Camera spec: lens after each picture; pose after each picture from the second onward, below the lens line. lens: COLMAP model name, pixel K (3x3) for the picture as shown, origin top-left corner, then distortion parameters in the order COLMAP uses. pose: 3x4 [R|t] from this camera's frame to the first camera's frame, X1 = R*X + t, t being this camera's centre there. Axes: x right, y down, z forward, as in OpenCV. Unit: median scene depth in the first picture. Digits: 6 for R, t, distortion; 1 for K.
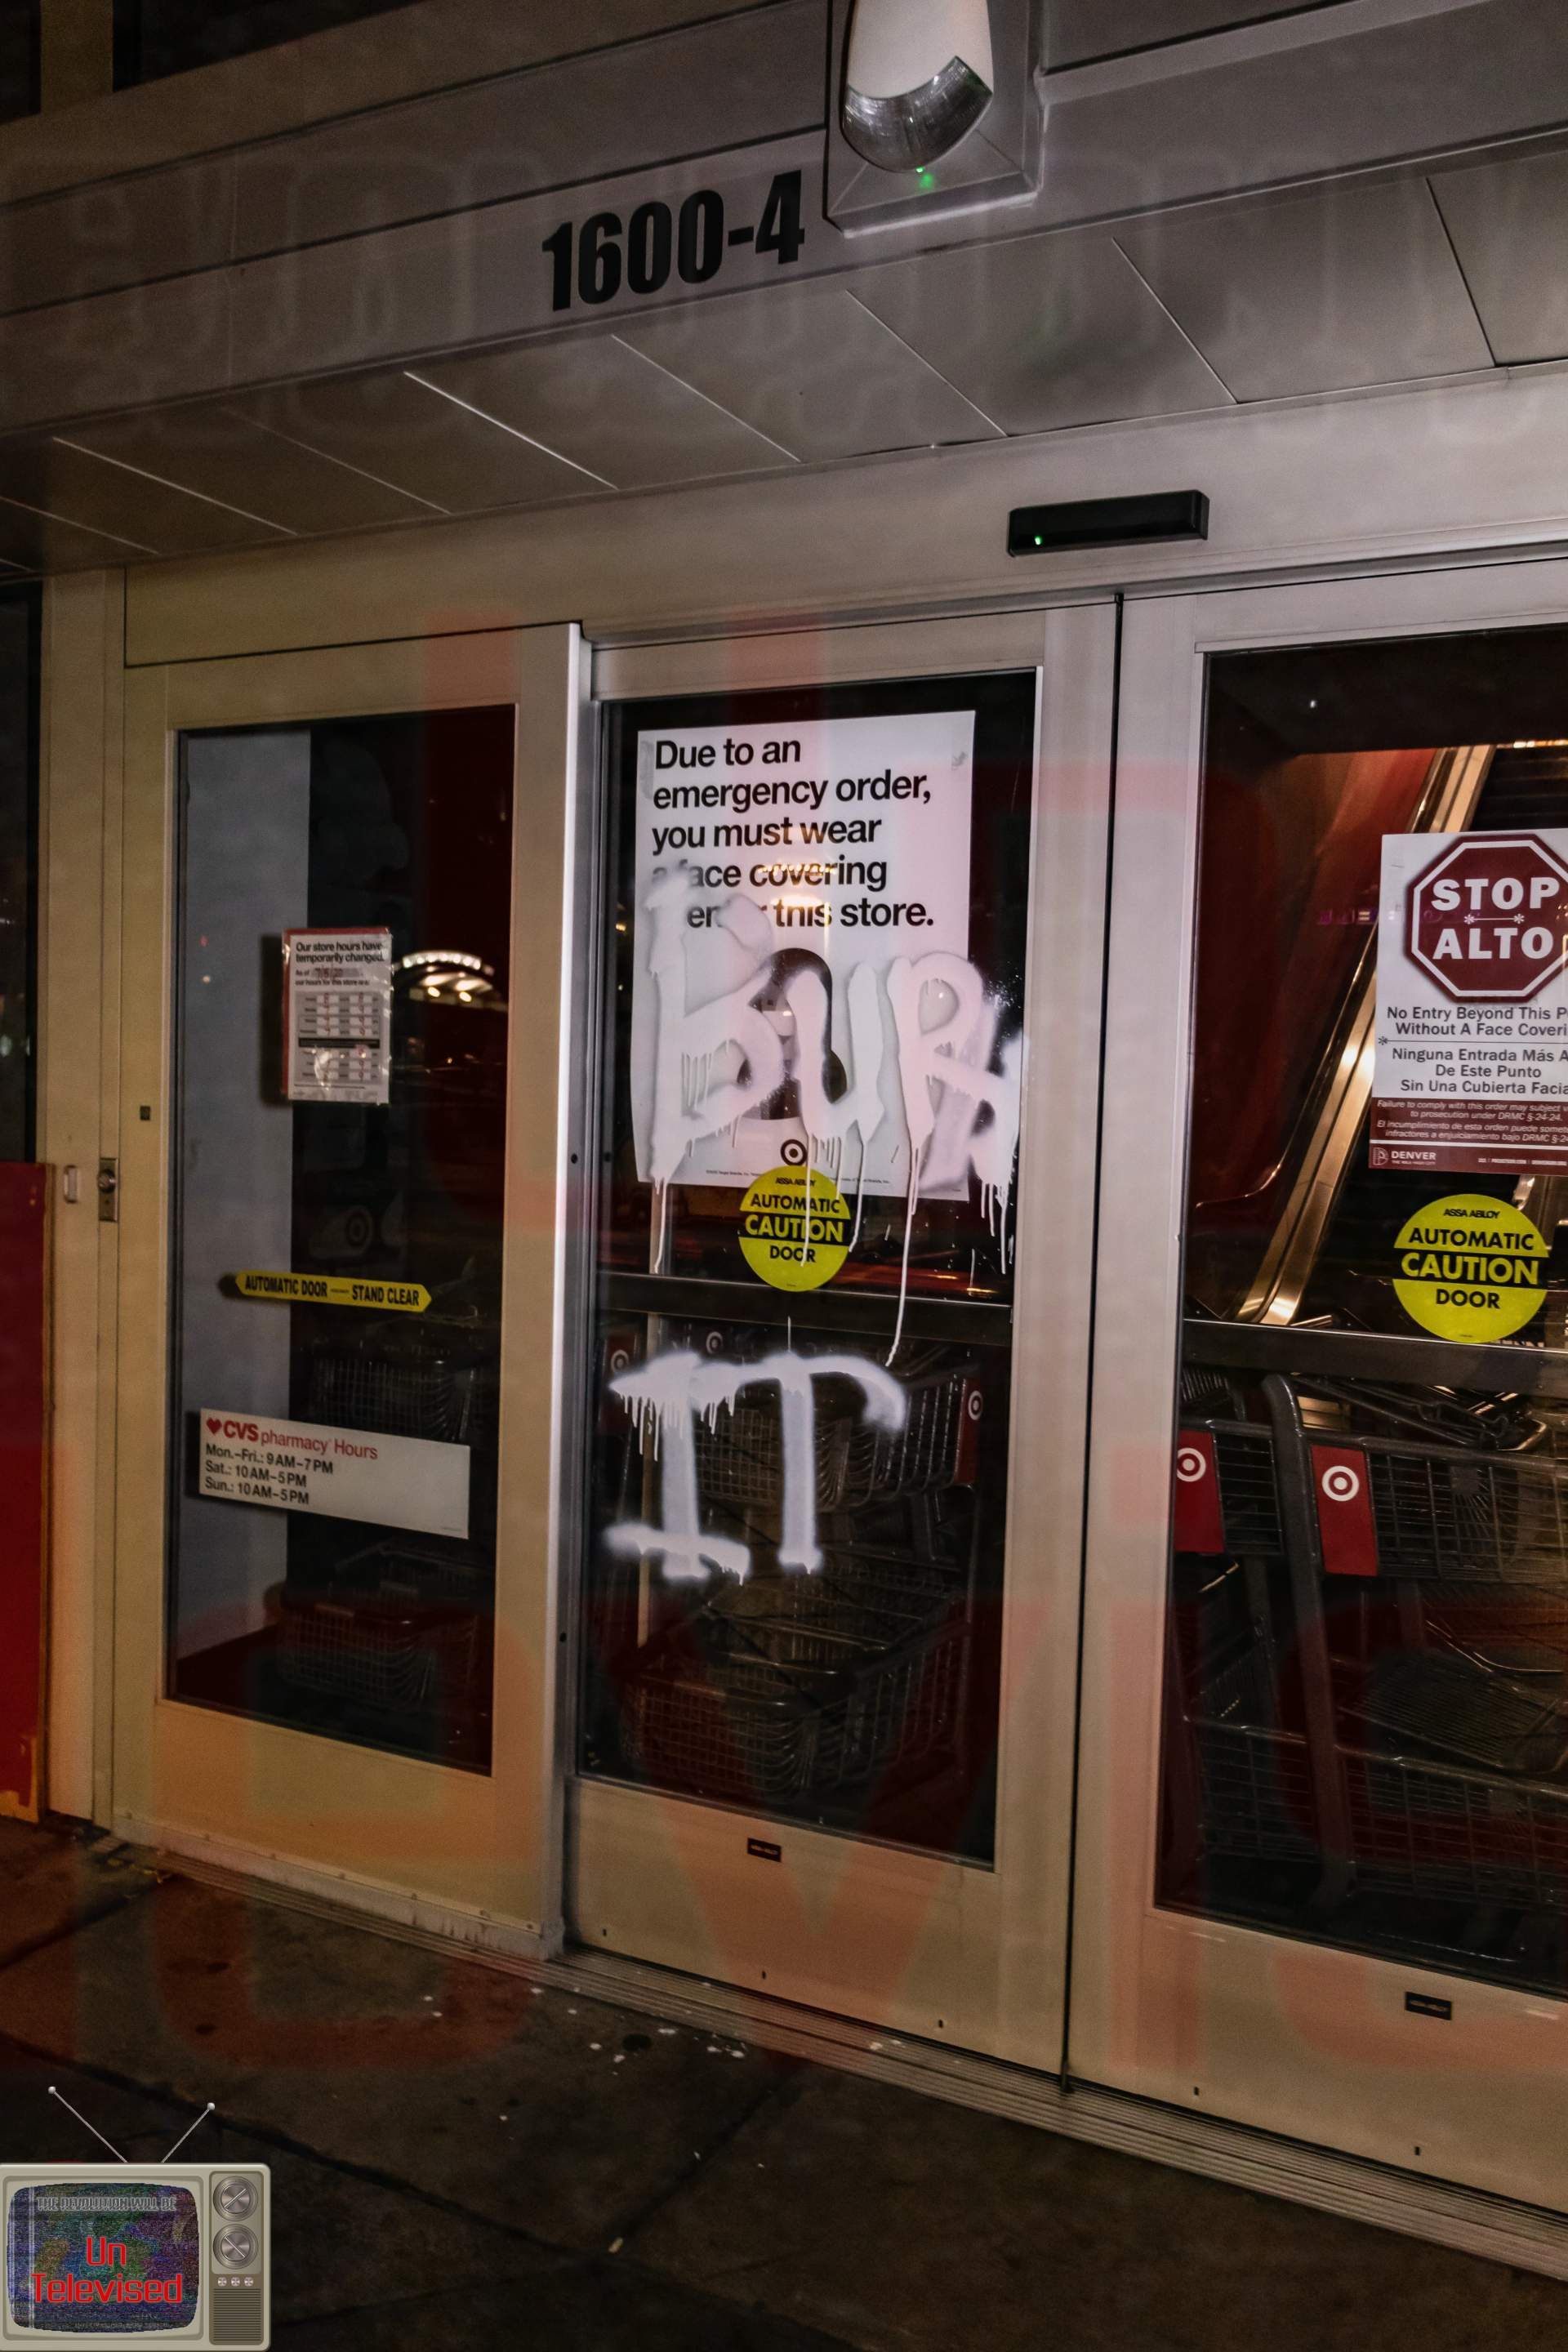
lens RADIAL K [[1888.4, 0, 775.3], [0, 1888.4, 1176.1], [0, 0, 1]] dist [0.006649, -0.001291]
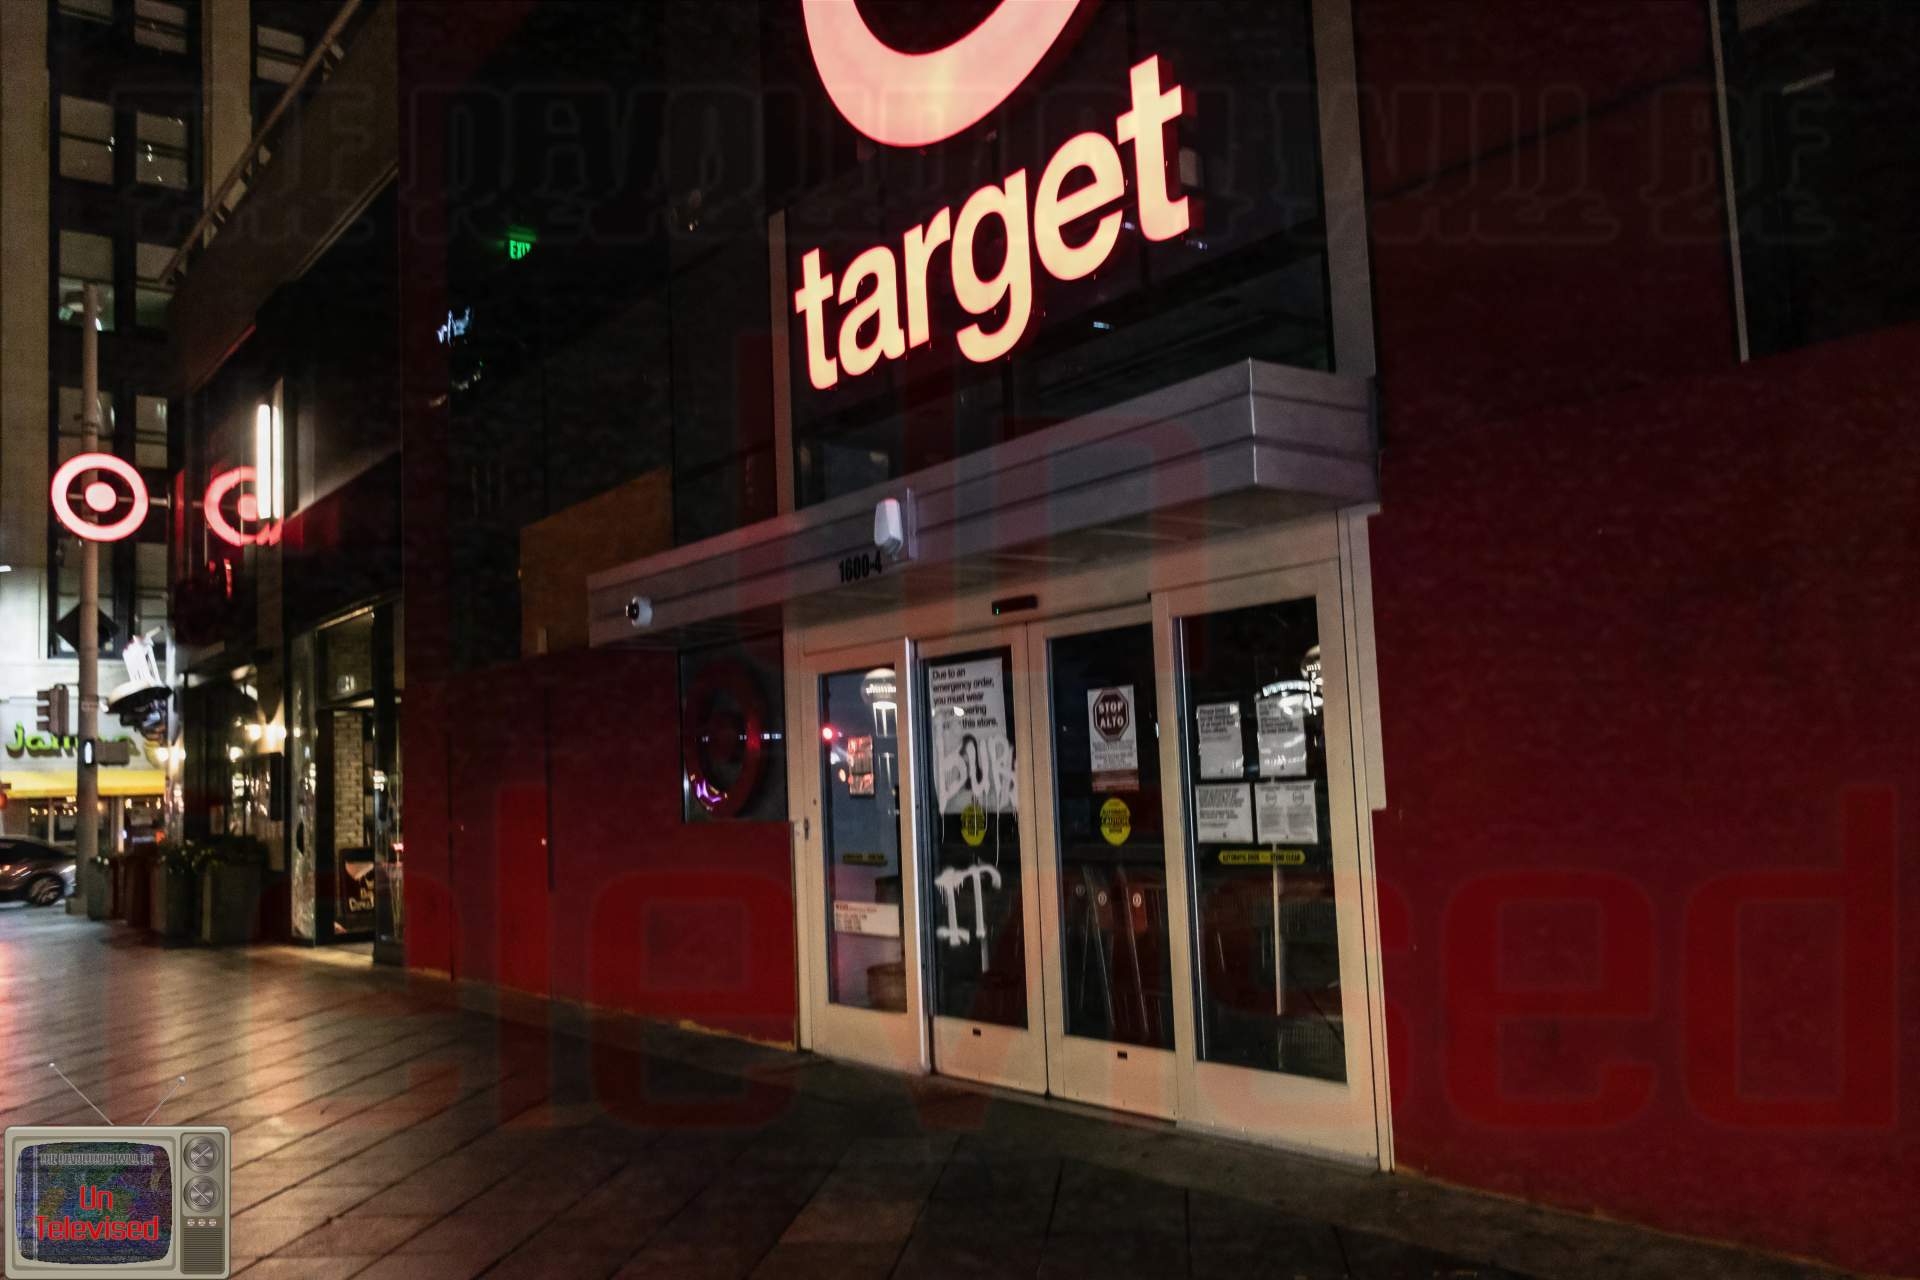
lens RADIAL K [[1541.6, 0, 963.4], [0, 1541.6, 642.4], [0, 0, 1]] dist [0.006649, -0.001291]
pose [[0.902322, -0.107533, -0.417435, 1.078622], [0.048339, 0.987519, -0.149902, 0.110063], [0.428344, 0.115081, 0.896257, -1.298787]]
